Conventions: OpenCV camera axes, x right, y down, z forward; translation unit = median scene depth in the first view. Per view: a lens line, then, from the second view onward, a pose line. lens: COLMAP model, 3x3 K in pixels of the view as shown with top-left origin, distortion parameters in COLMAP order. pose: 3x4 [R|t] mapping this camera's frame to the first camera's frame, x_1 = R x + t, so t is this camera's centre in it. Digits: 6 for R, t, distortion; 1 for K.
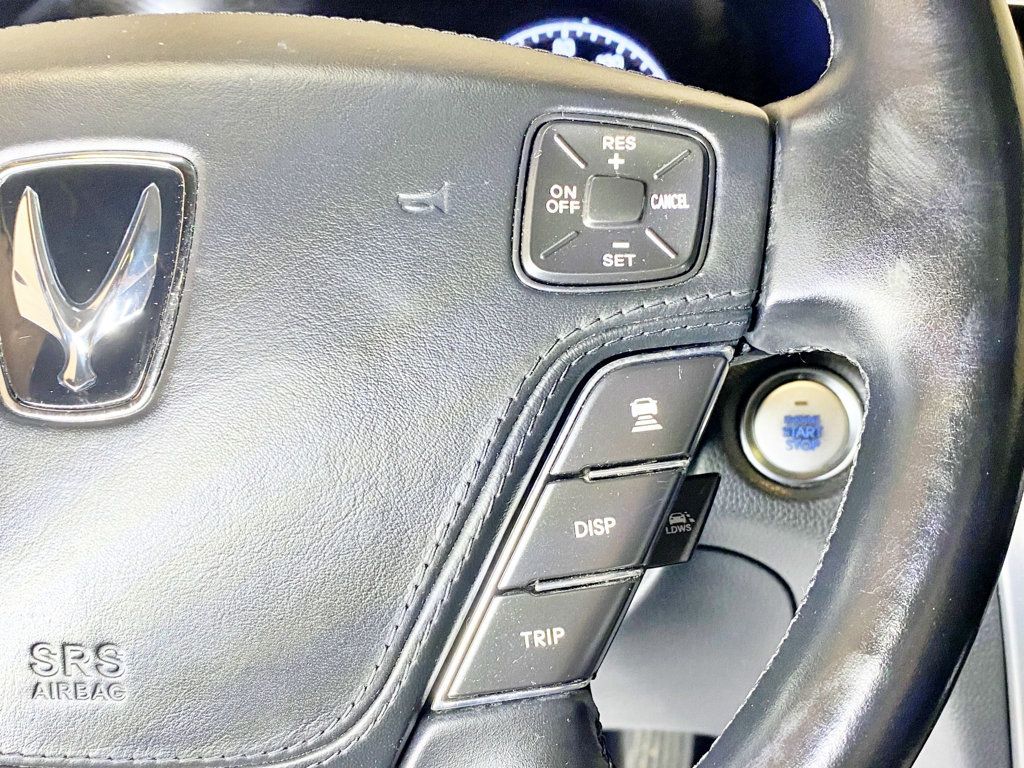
lens RADIAL K [[1153.4, 0, 512.0], [0, 1153.4, 384.0], [0, 0, 1]] dist [0.154367, -0.510779]
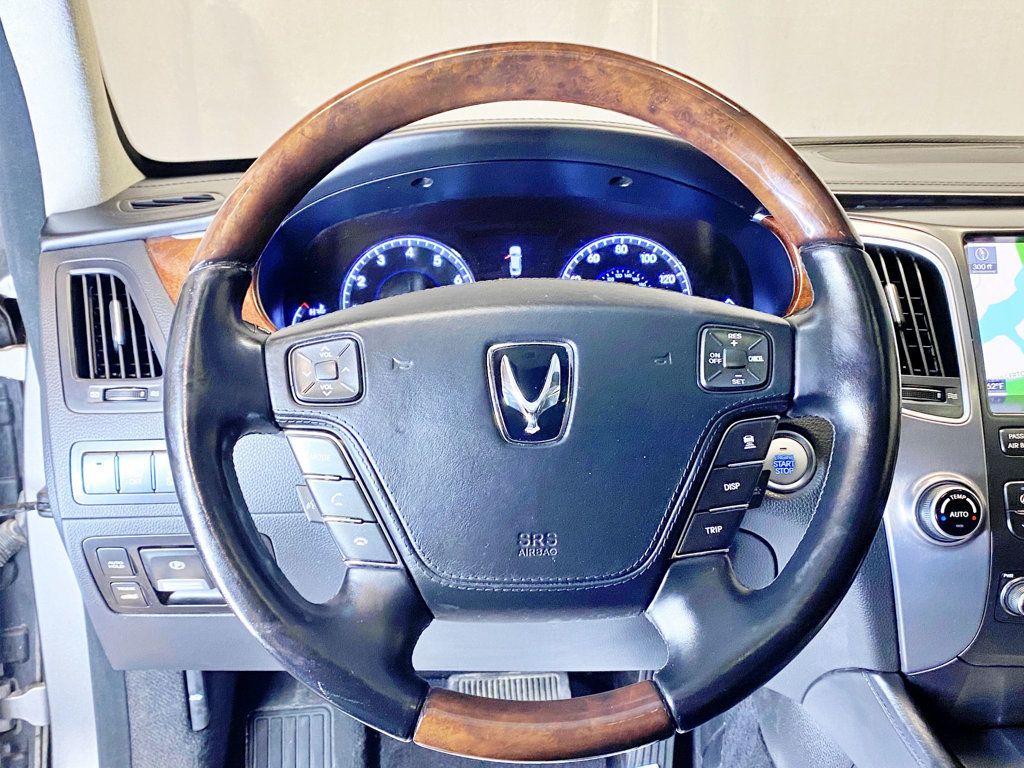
lens RADIAL K [[1130.0, 0, 512.0], [0, 1130.0, 384.0], [0, 0, 1]] dist [0.198830, -0.469413]
pose [[0.996169, -0.005104, 0.087301, -0.618924], [0.012657, 0.996198, -0.086194, 0.107985], [-0.086529, 0.086968, 0.992446, -1.442075]]
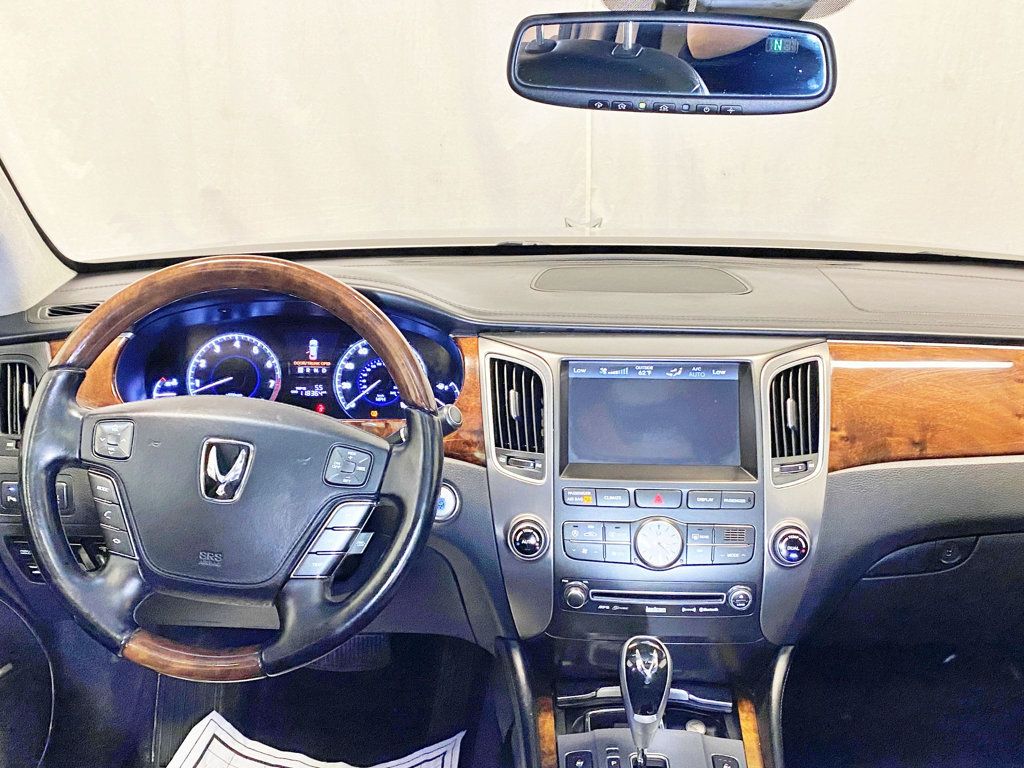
lens RADIAL K [[1130.0, 0, 512.0], [0, 1130.0, 384.0], [0, 0, 1]] dist [0.198830, -0.469413]
pose [[0.999427, 0.023190, 0.024645, 0.625289], [-0.021895, 0.998430, -0.051565, -0.217050], [-0.025802, 0.050995, 0.998366, -3.346942]]
